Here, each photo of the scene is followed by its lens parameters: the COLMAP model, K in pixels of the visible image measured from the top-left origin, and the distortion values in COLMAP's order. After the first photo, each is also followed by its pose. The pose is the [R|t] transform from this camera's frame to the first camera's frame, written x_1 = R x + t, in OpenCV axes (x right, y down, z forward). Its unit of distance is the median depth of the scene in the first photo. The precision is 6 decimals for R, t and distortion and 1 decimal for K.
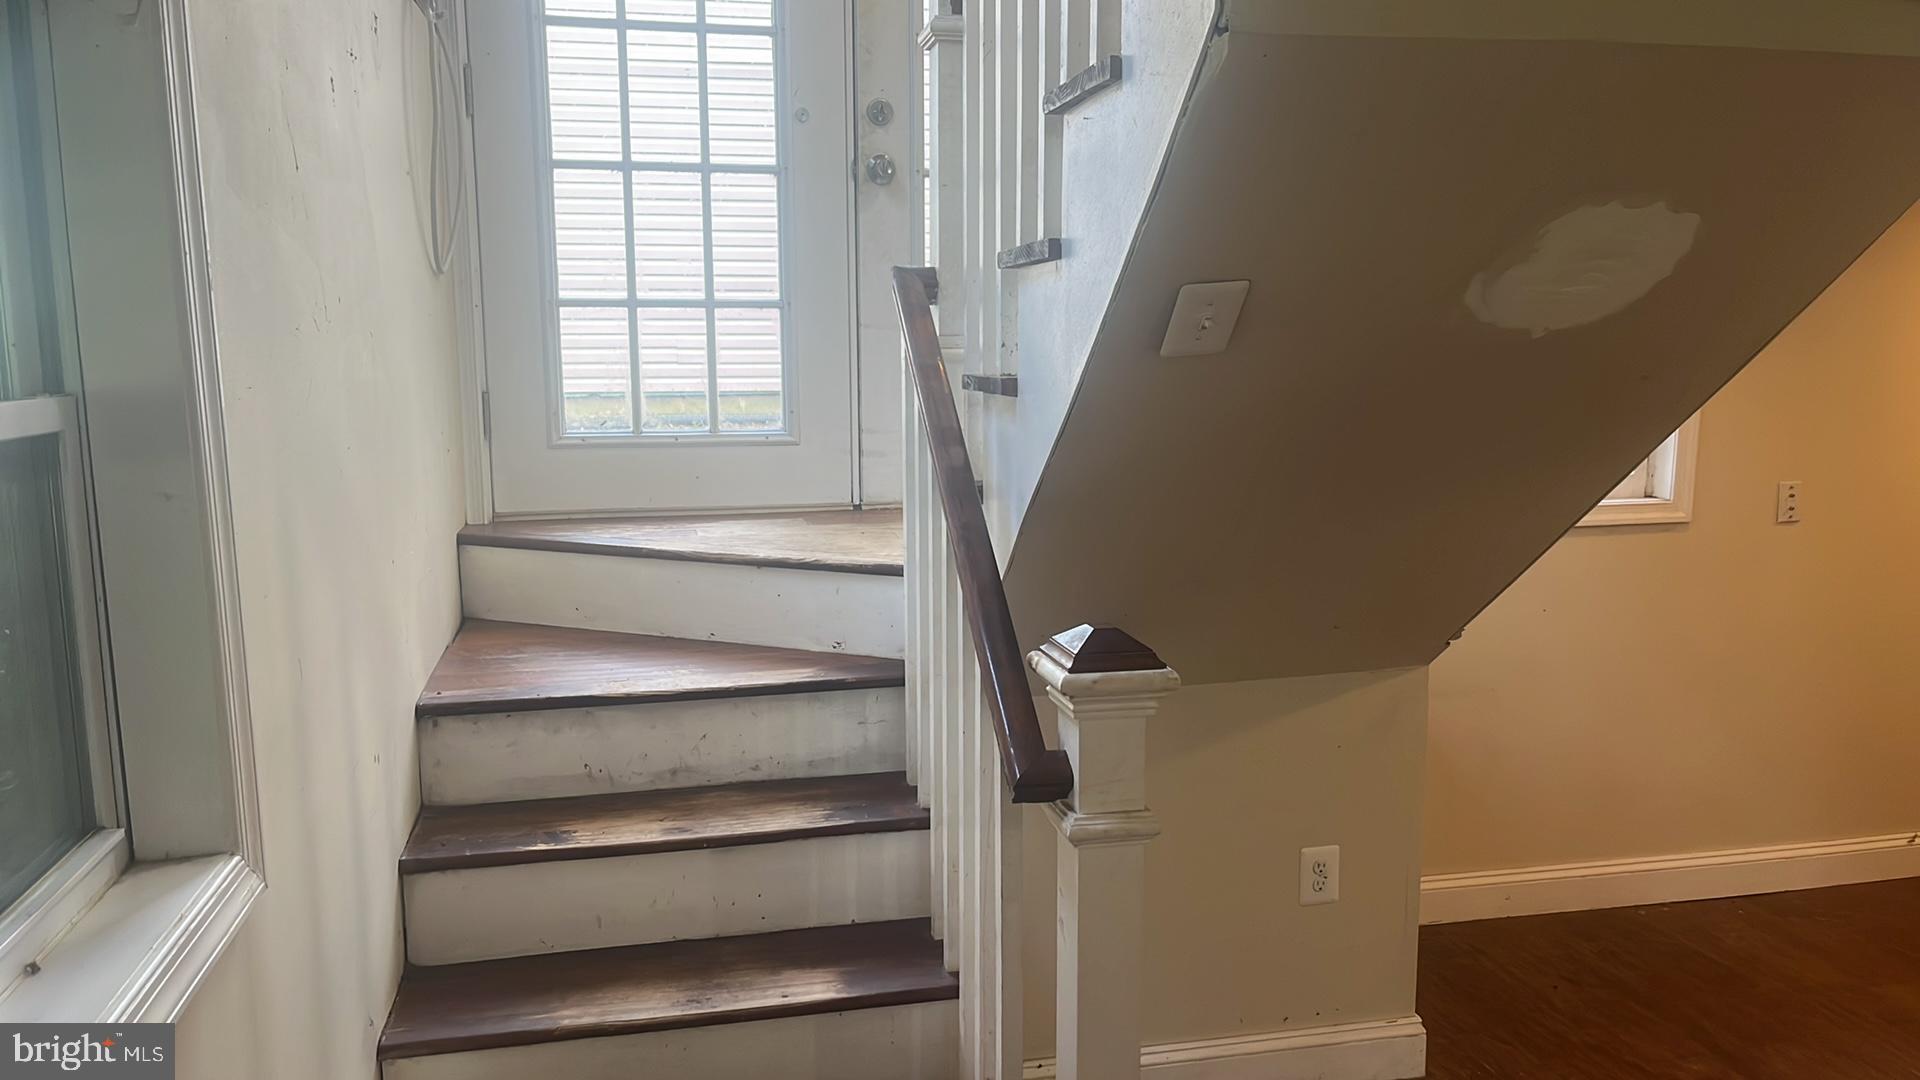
lens RADIAL K [[1409.1, 0, 956.0], [0, 1409.1, 542.1], [0, 0, 1]] dist [0.043760, -0.056040]
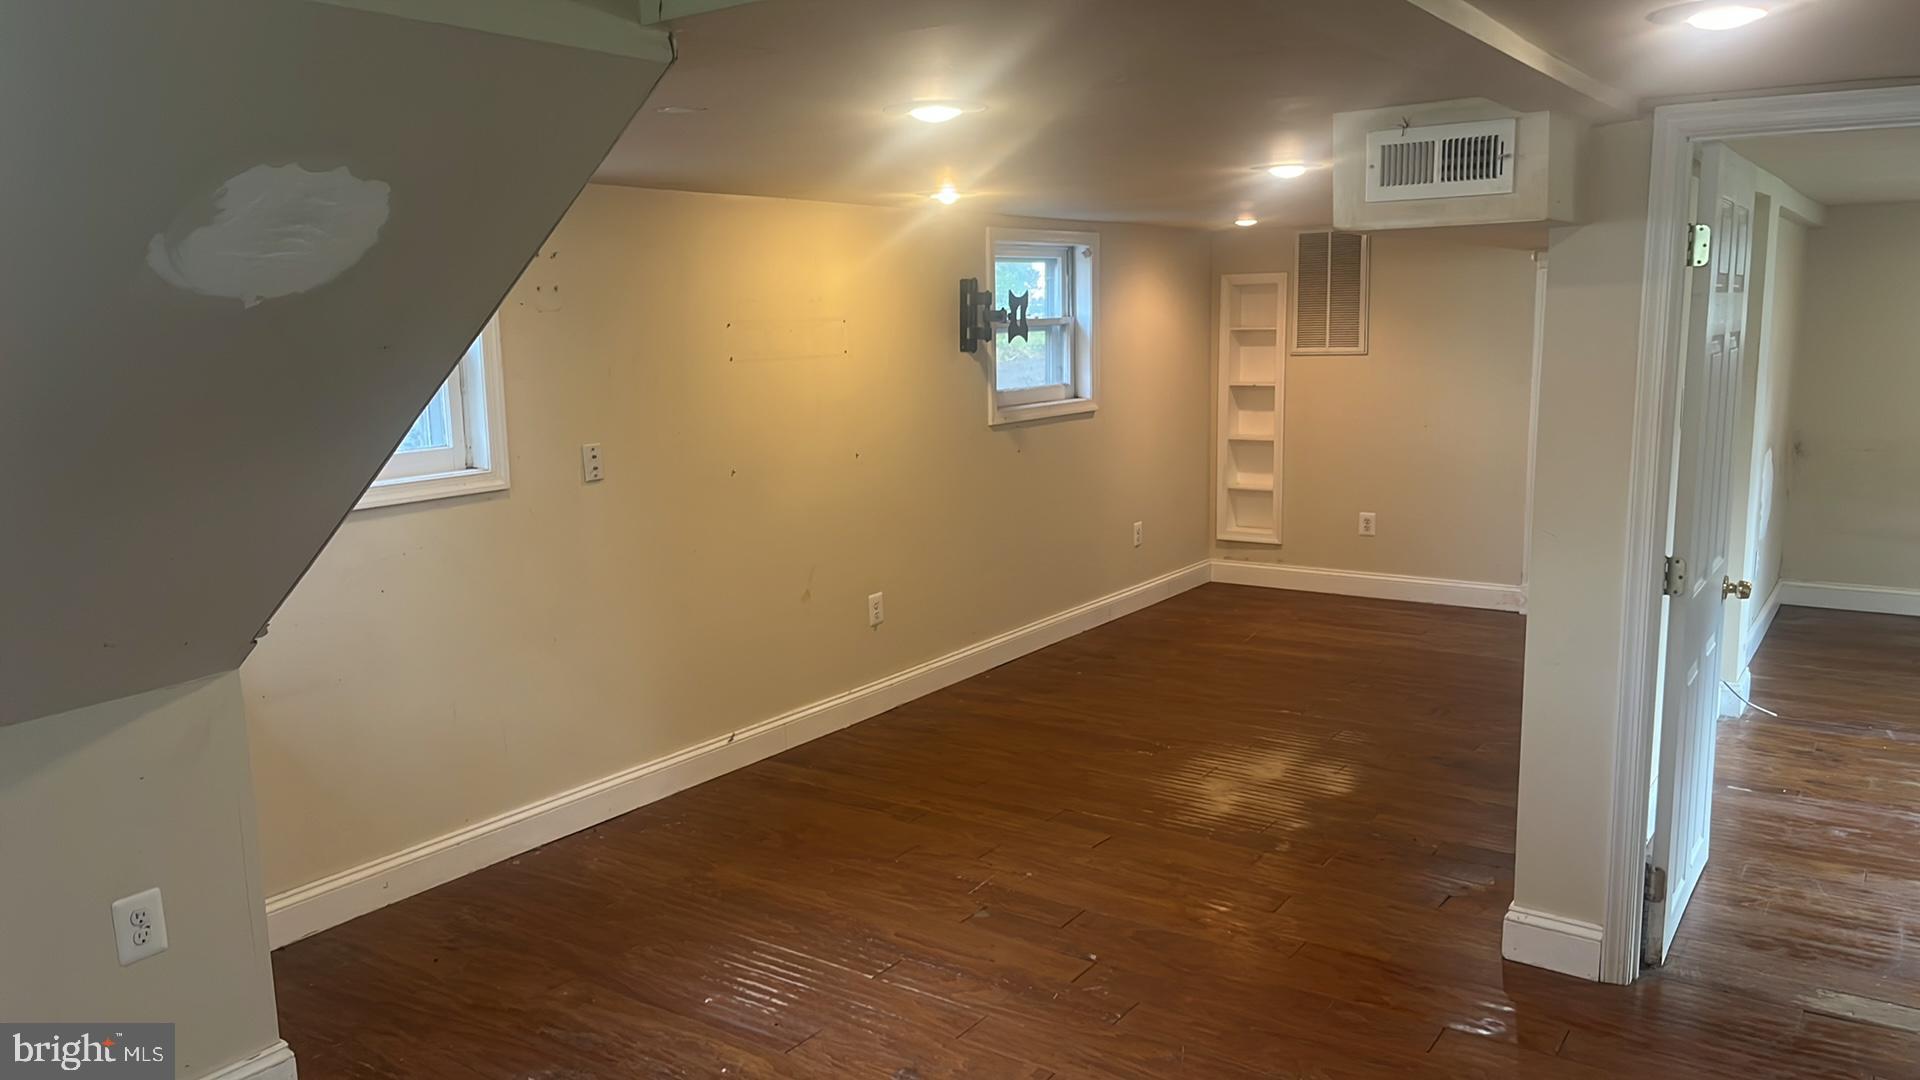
lens RADIAL K [[1409.1, 0, 968.7], [0, 1409.1, 540.5], [0, 0, 1]] dist [0.043760, -0.056040]
pose [[0.725746, -0.116772, 0.677980, 0.060007], [0.109657, 0.992525, 0.053566, 0.006762], [-0.679167, 0.035470, 0.733126, -0.004754]]
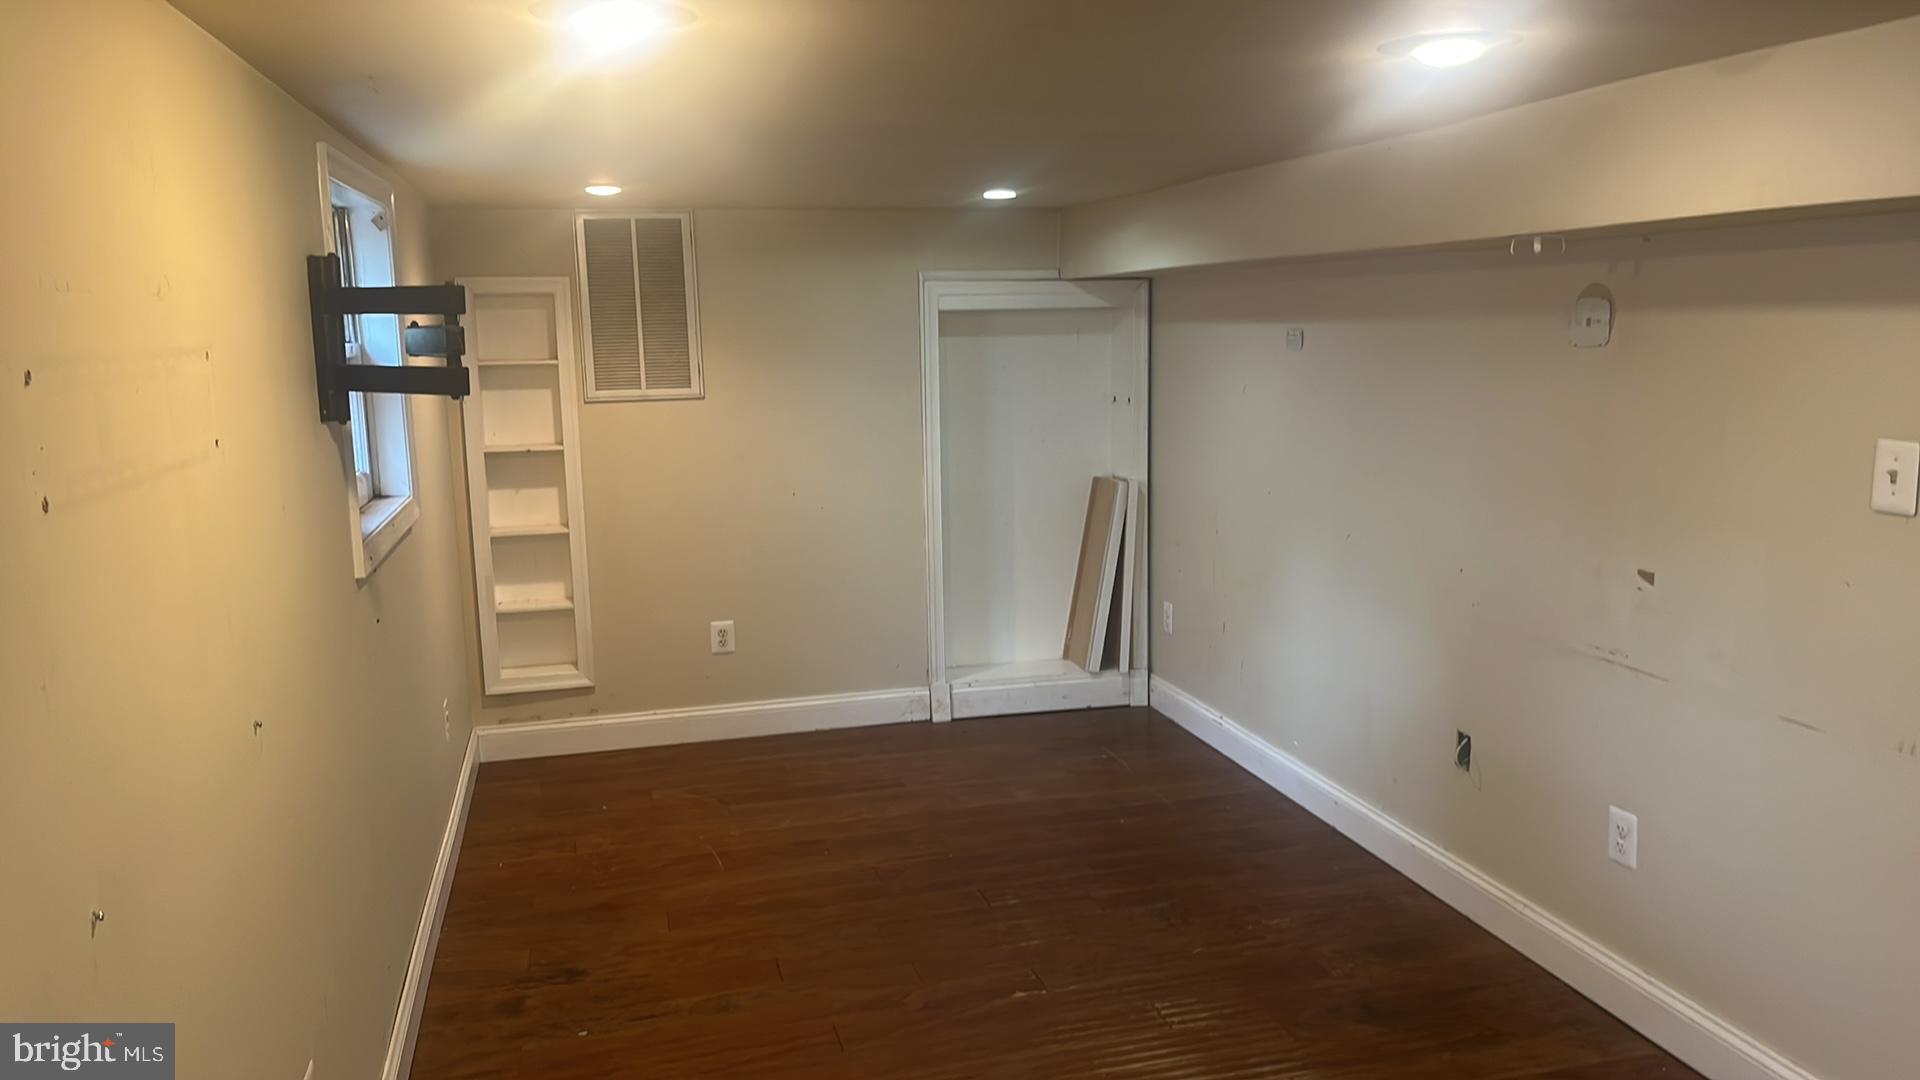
lens RADIAL K [[1409.1, 0, 962.0], [0, 1409.1, 545.7], [0, 0, 1]] dist [0.043760, -0.056040]
pose [[-0.045816, -0.151799, 0.987349, 0.546155], [0.158506, 0.974761, 0.157219, -0.153831], [-0.986295, 0.163704, -0.020599, 1.090839]]
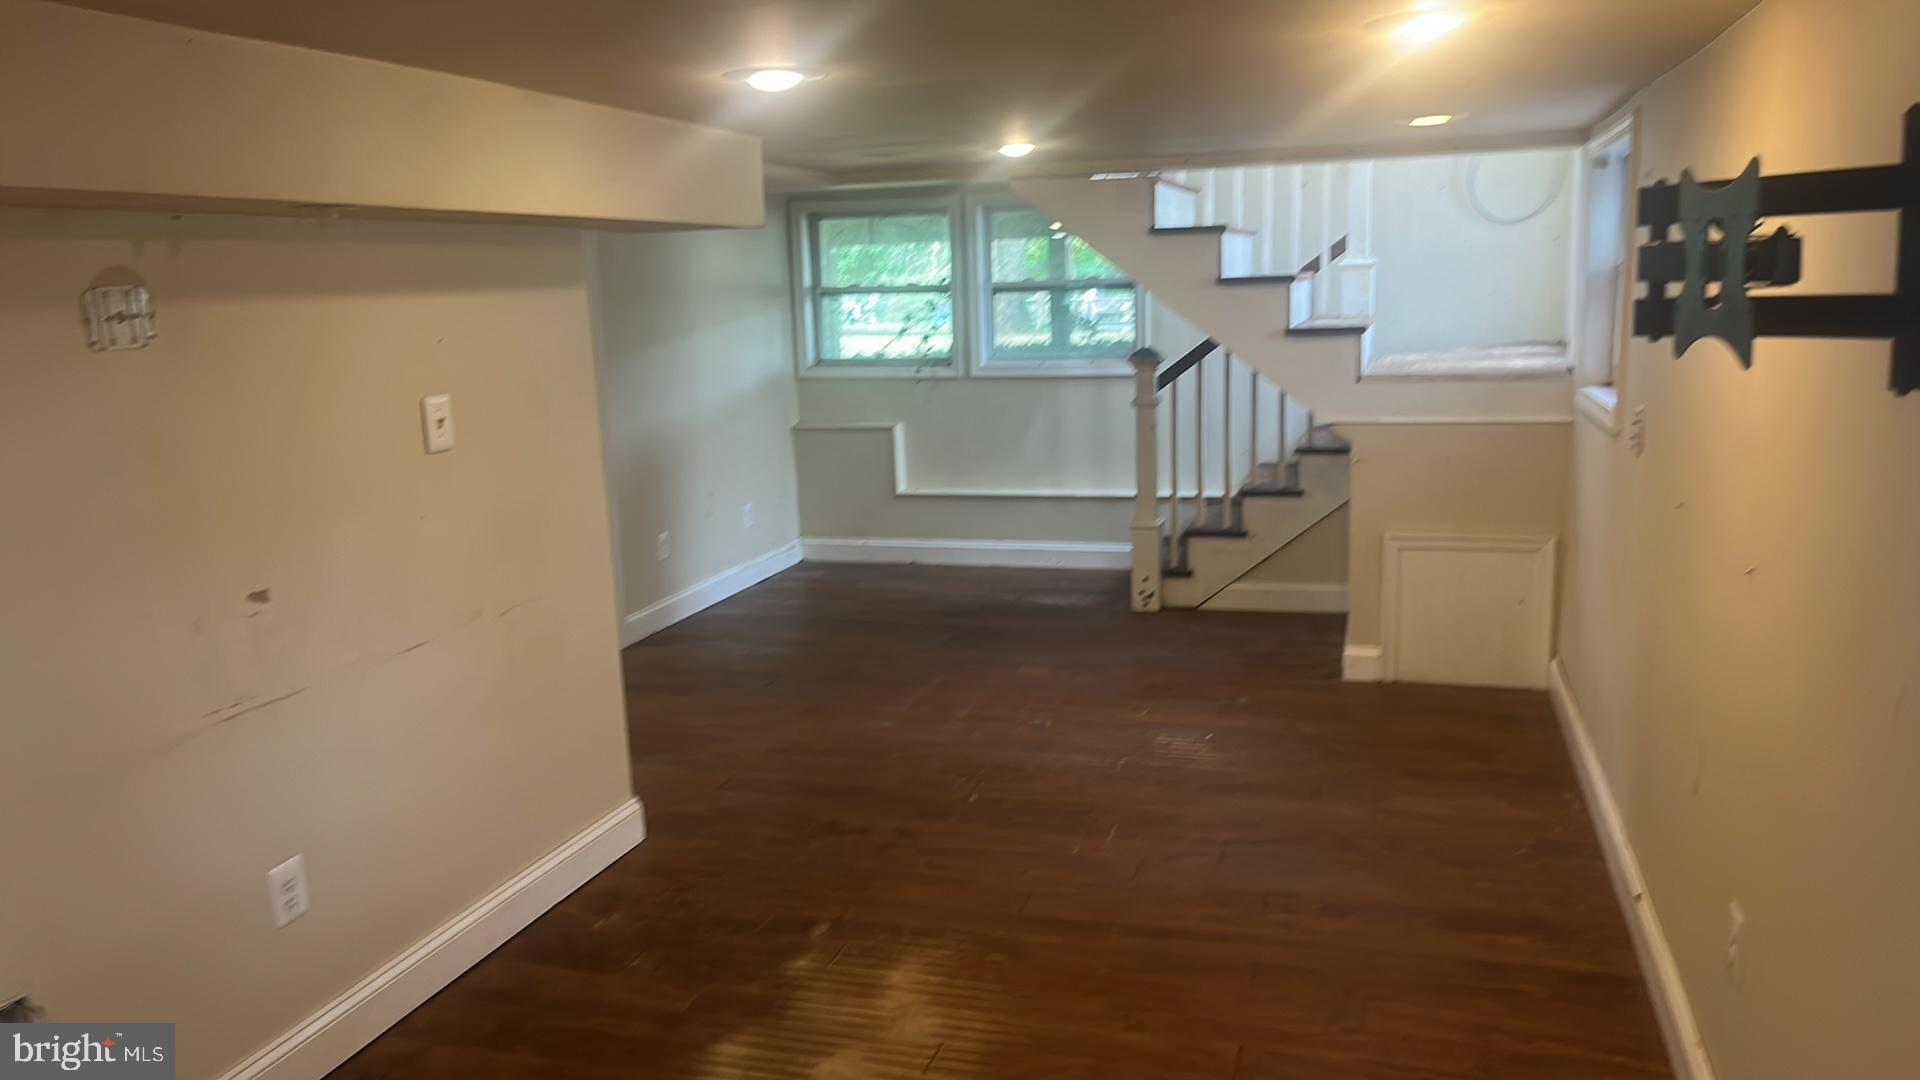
lens RADIAL K [[1409.1, 0, 954.7], [0, 1409.1, 539.3], [0, 0, 1]] dist [0.043760, -0.056040]
pose [[-0.496615, 0.180182, -0.849063, 2.076586], [-0.085701, 0.963257, 0.254542, -0.201278], [0.863730, 0.199175, -0.462926, 1.392374]]
